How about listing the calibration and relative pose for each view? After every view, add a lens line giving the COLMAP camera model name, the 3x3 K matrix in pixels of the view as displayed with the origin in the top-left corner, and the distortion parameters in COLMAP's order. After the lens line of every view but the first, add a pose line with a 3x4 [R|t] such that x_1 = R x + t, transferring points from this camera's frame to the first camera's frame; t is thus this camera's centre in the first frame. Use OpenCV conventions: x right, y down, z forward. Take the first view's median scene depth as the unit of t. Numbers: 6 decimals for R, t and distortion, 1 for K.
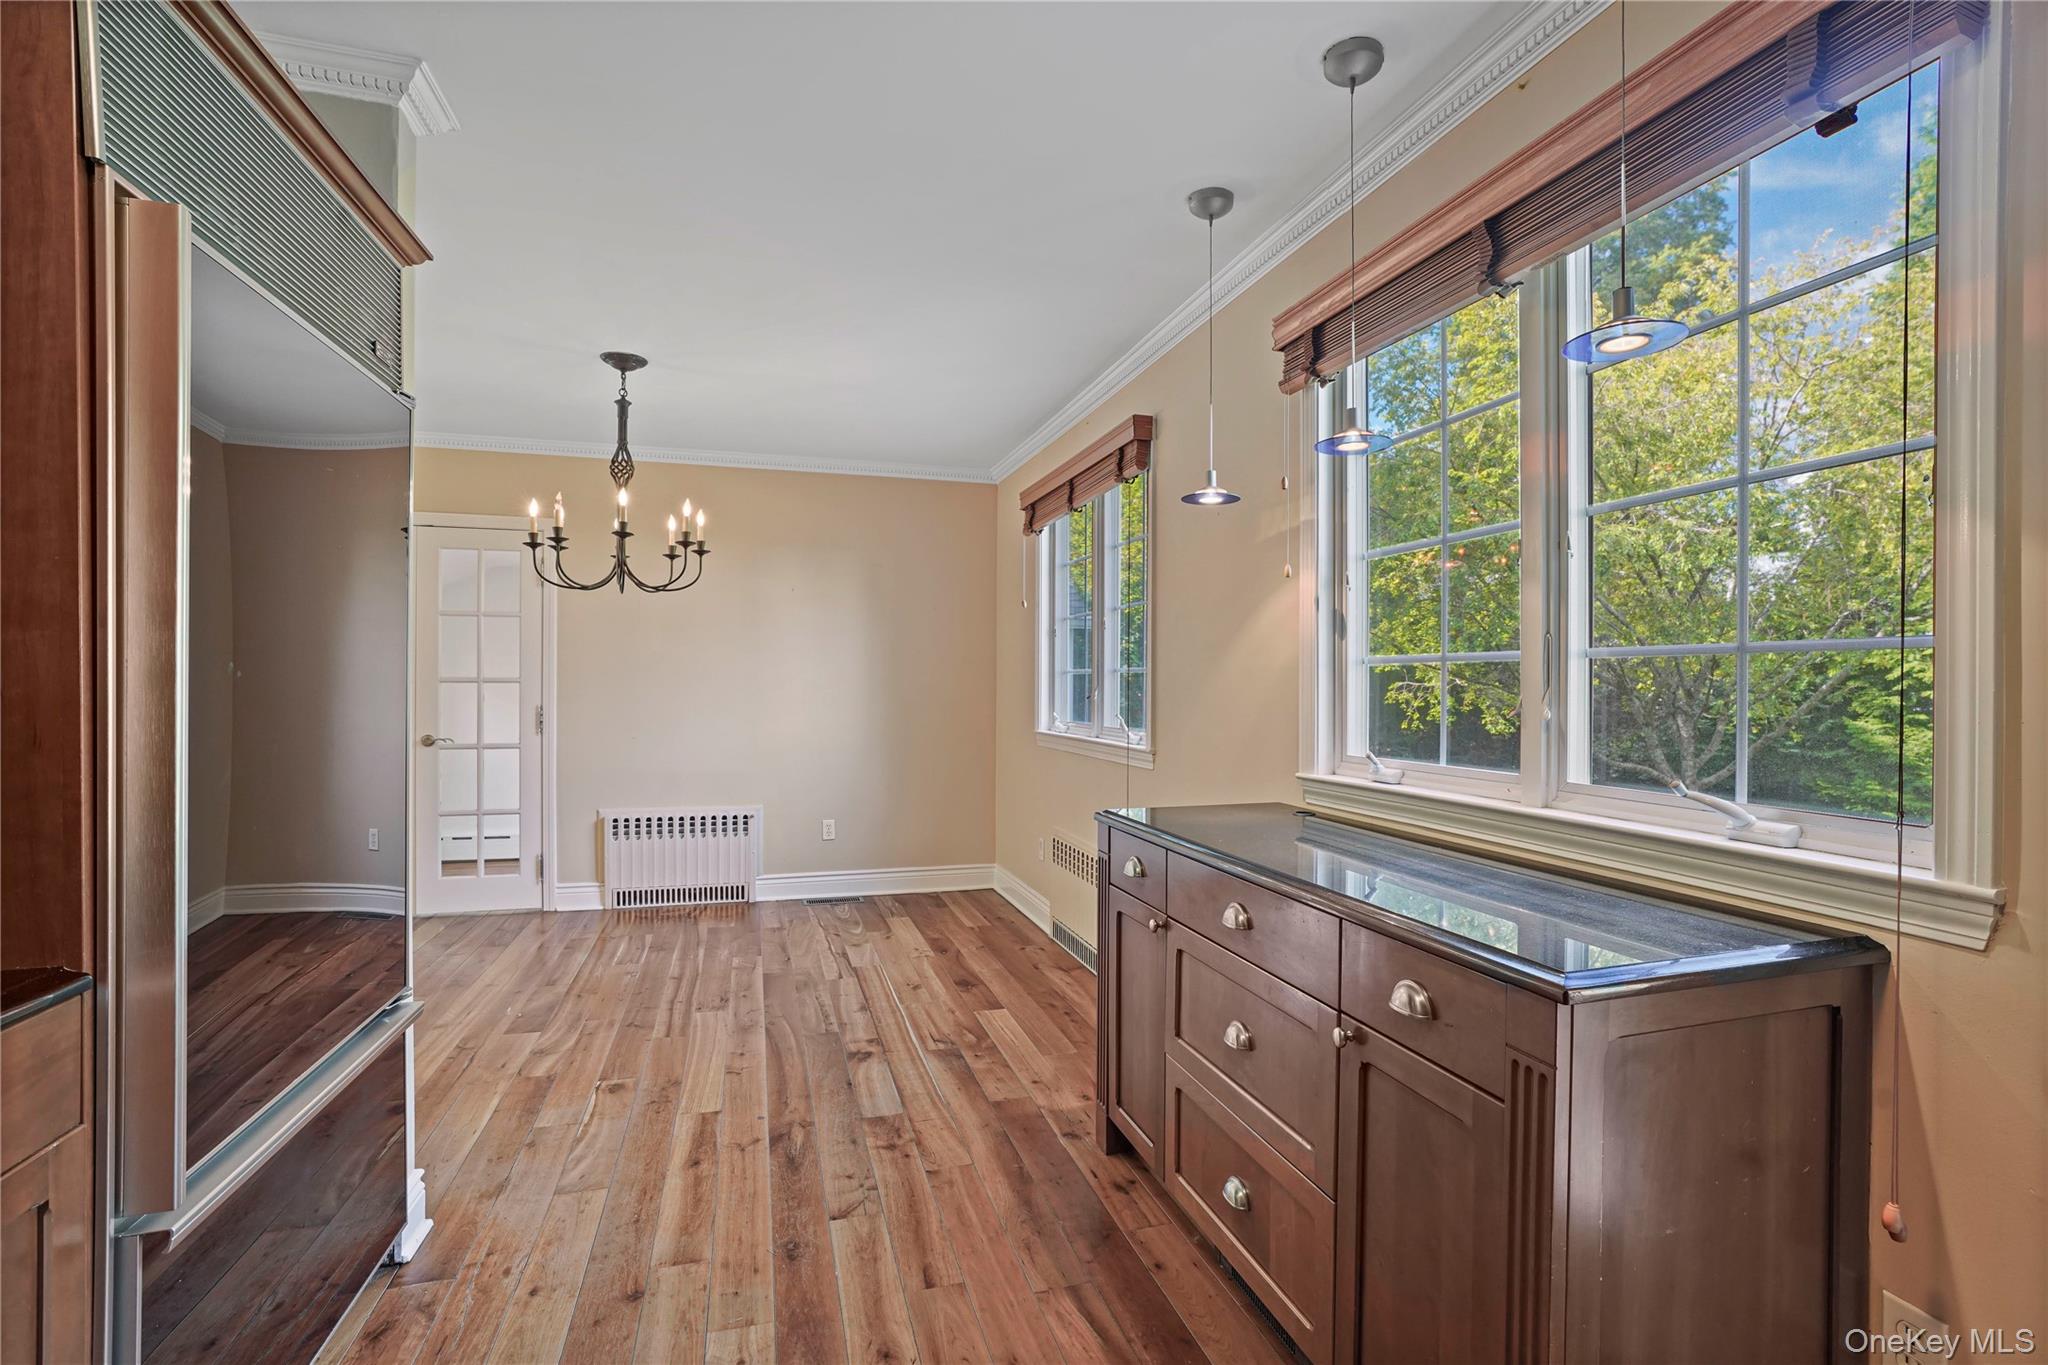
lens RADIAL K [[955.9, 0, 1027.1], [0, 955.9, 693.1], [0, 0, 1]] dist [-0.043301, 0.016855]
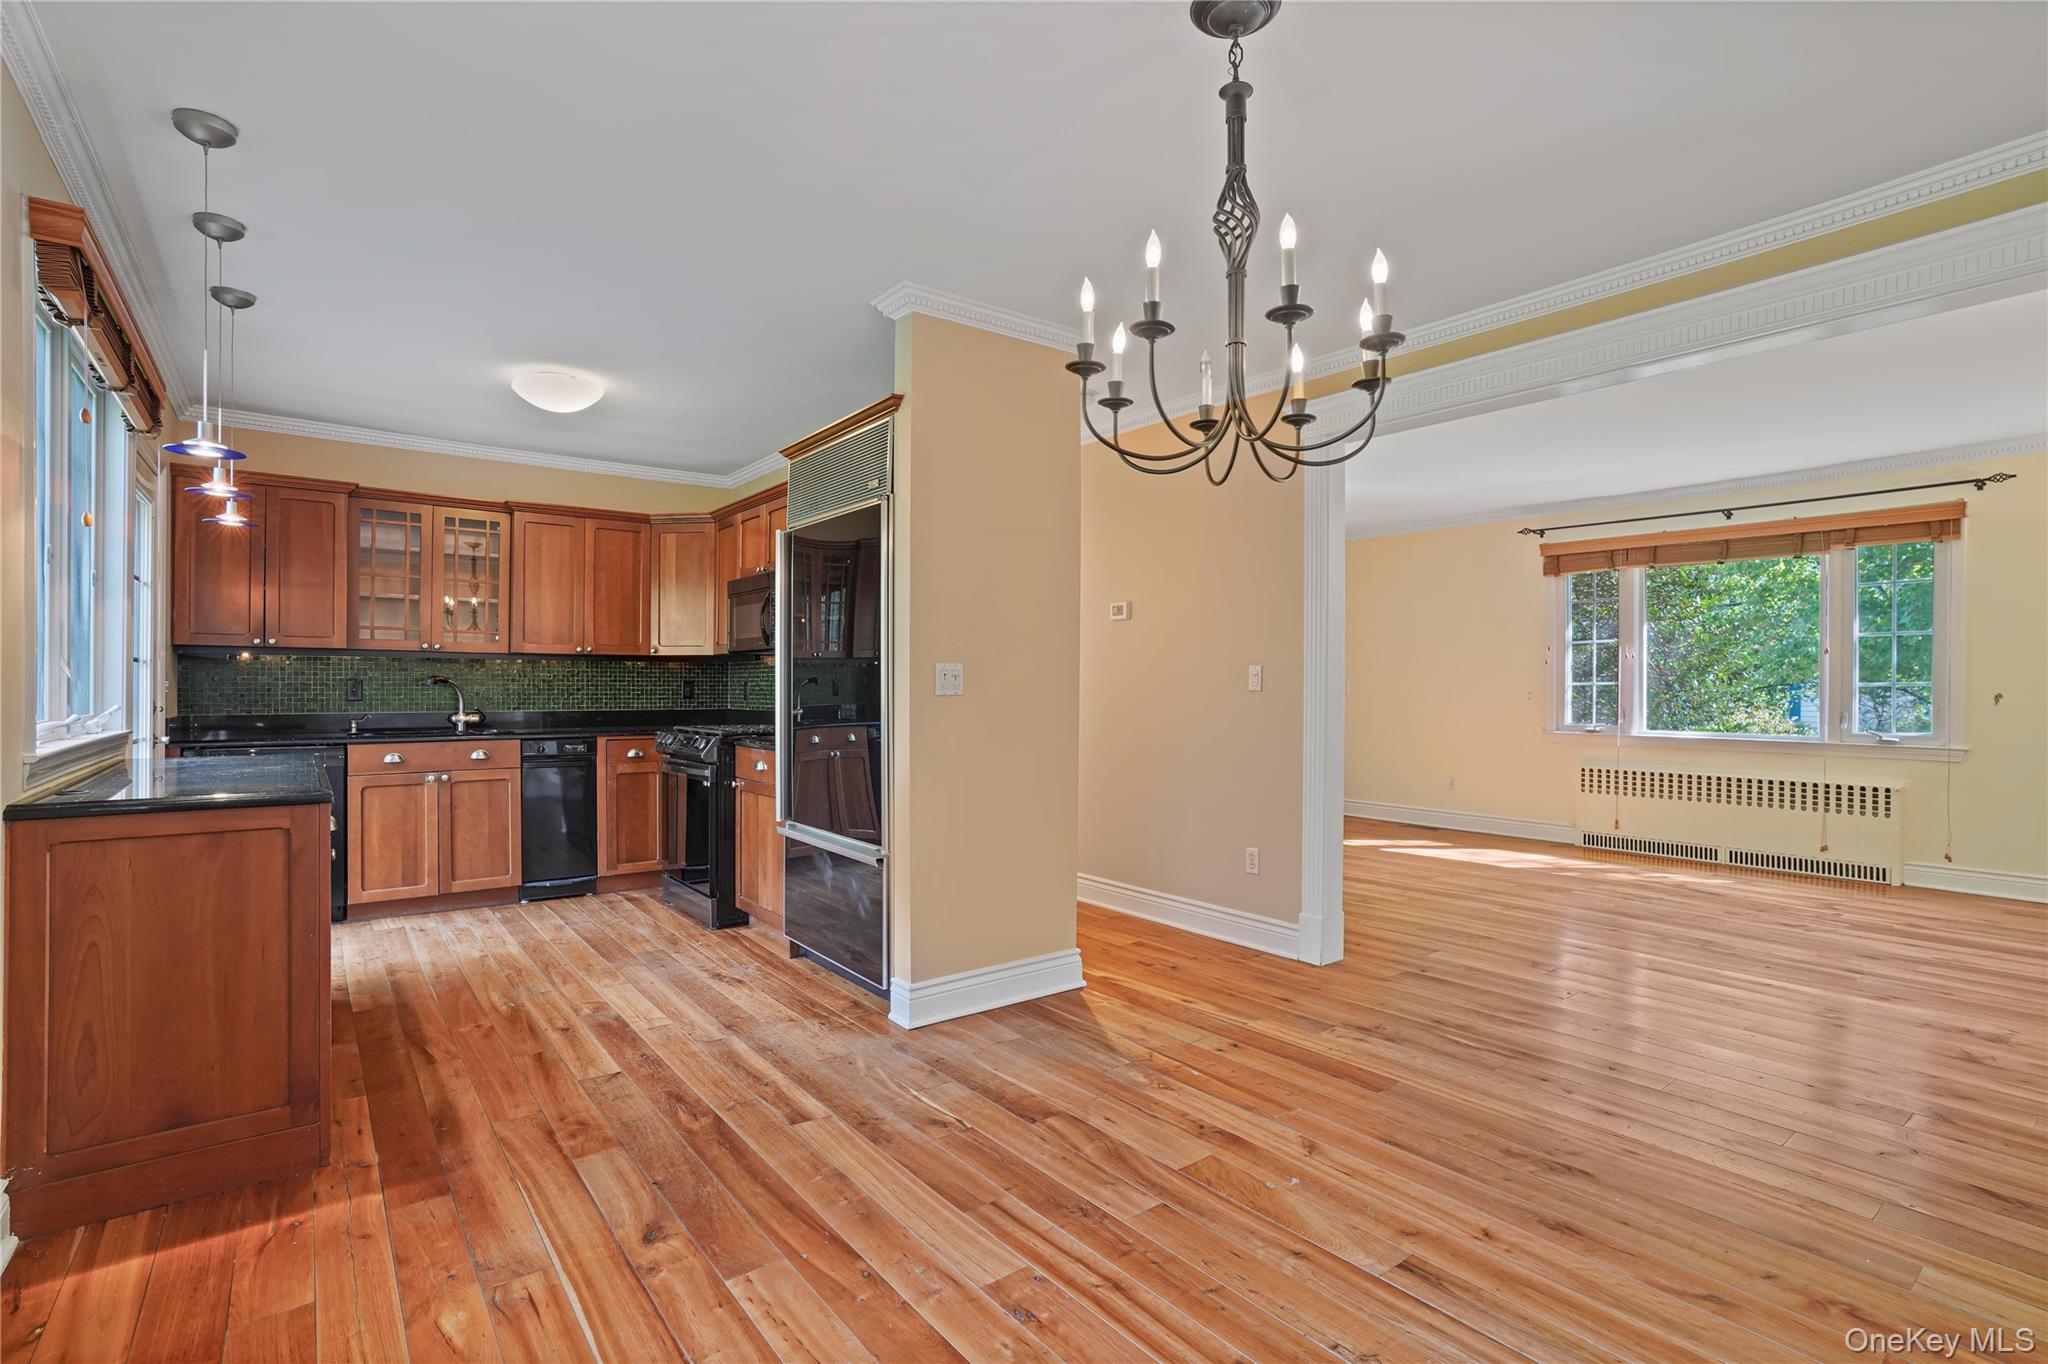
lens RADIAL K [[955.9, 0, 1030.2], [0, 955.9, 688.2], [0, 0, 1]] dist [-0.043301, 0.016855]
pose [[-0.927384, -0.009944, -0.373979, -0.160506], [-0.014635, 0.999846, 0.009706, 0.005629], [0.373825, 0.014474, -0.927387, 1.611271]]
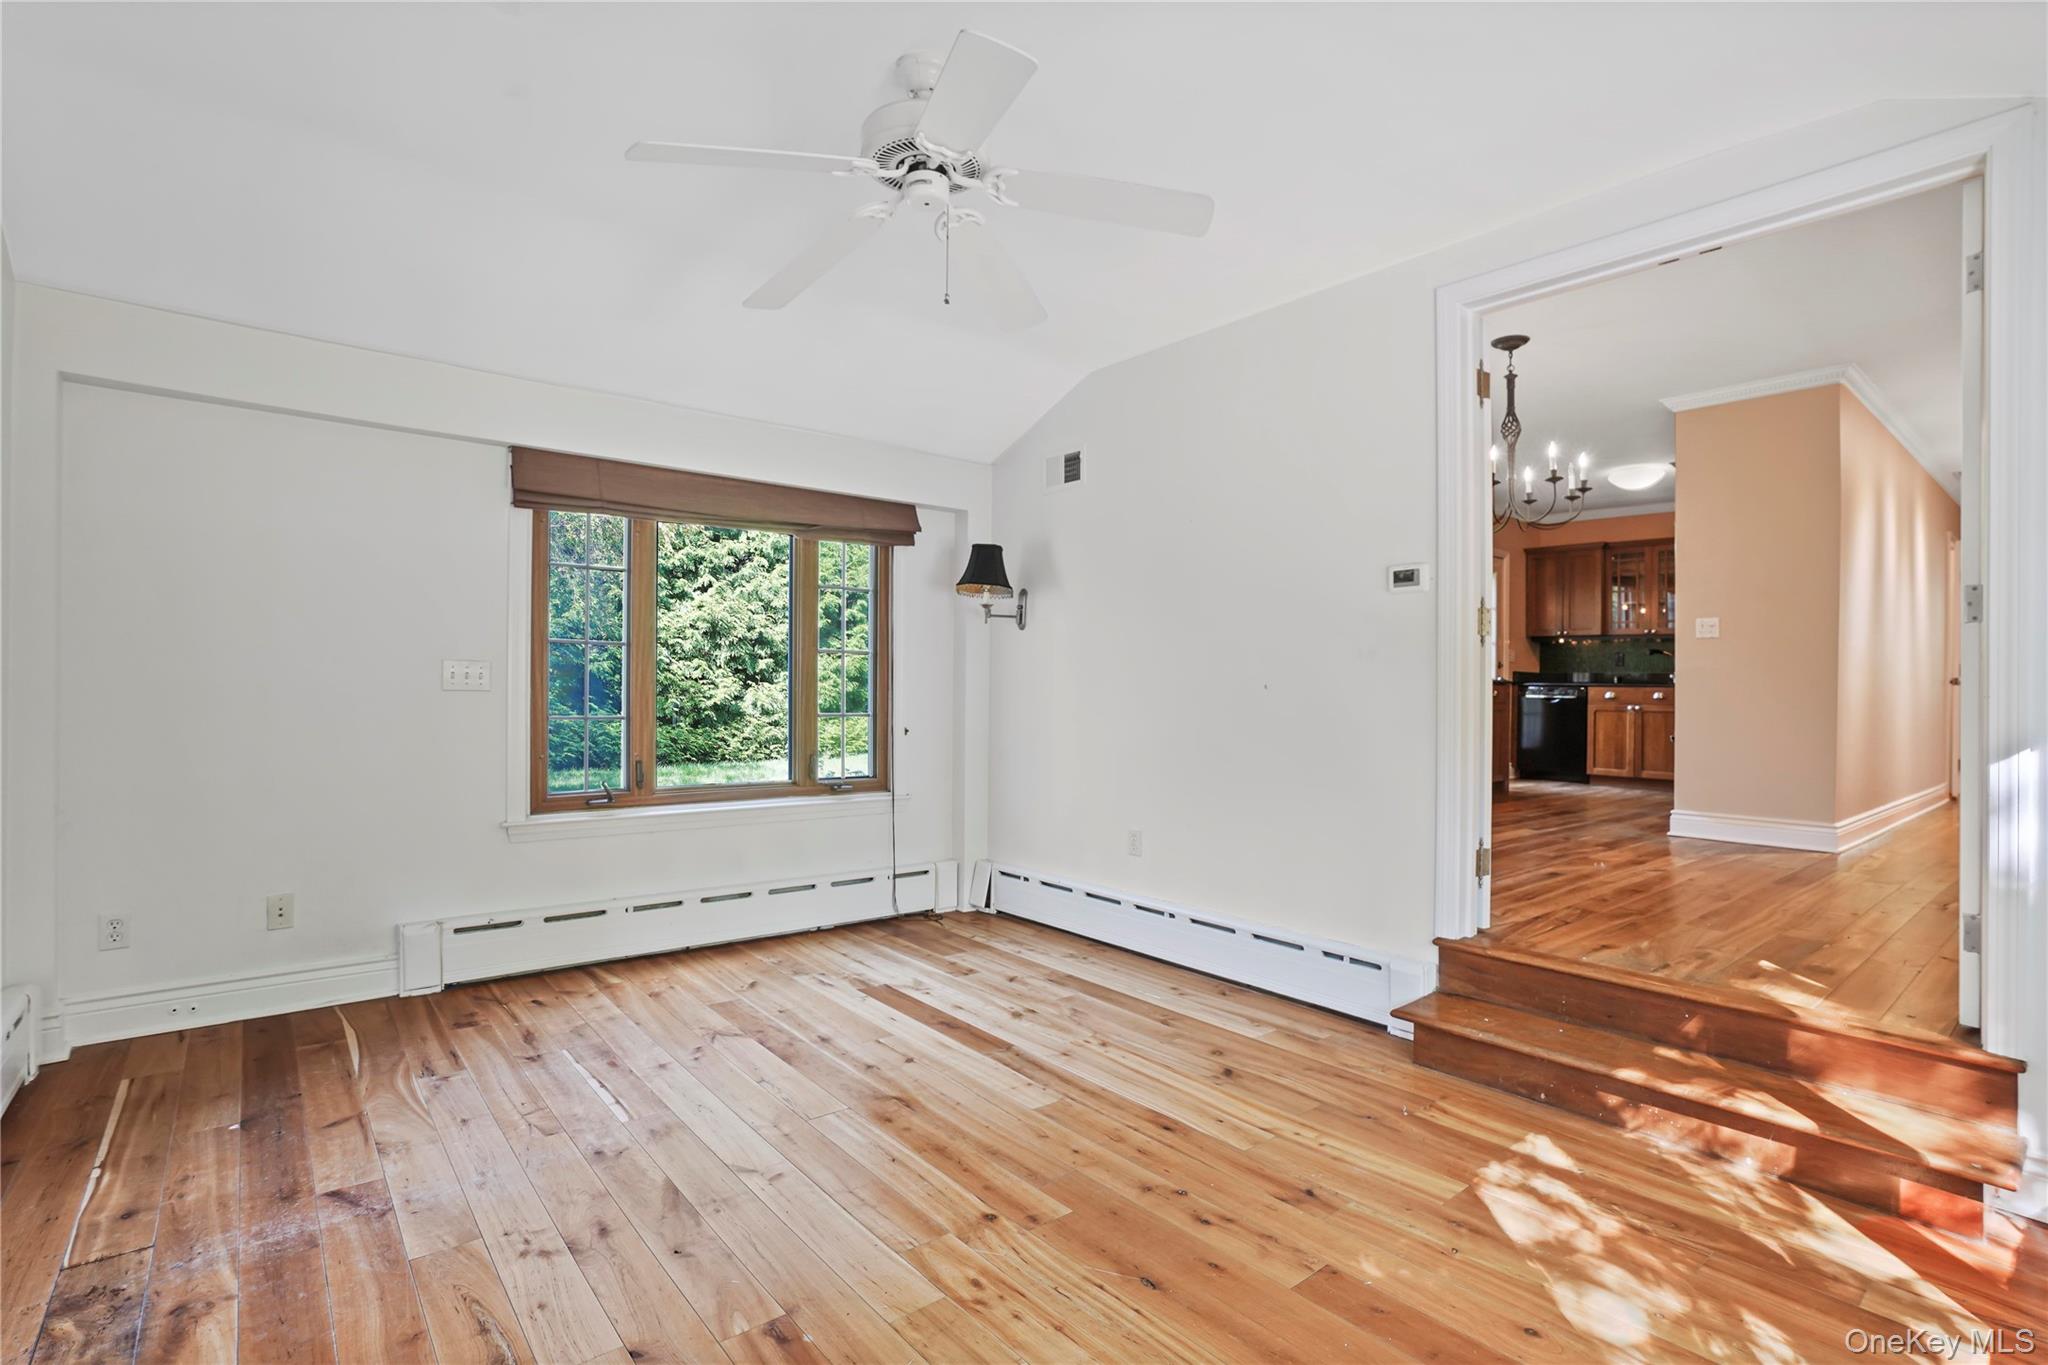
lens RADIAL K [[955.9, 0, 1058.3], [0, 955.9, 664.7], [0, 0, 1]] dist [-0.043301, 0.016855]
pose [[-0.414248, 0.006558, 0.910141, -1.477060], [-0.009129, 0.999894, -0.011360, 0.100163], [-0.910118, -0.013014, -0.414144, 2.318413]]
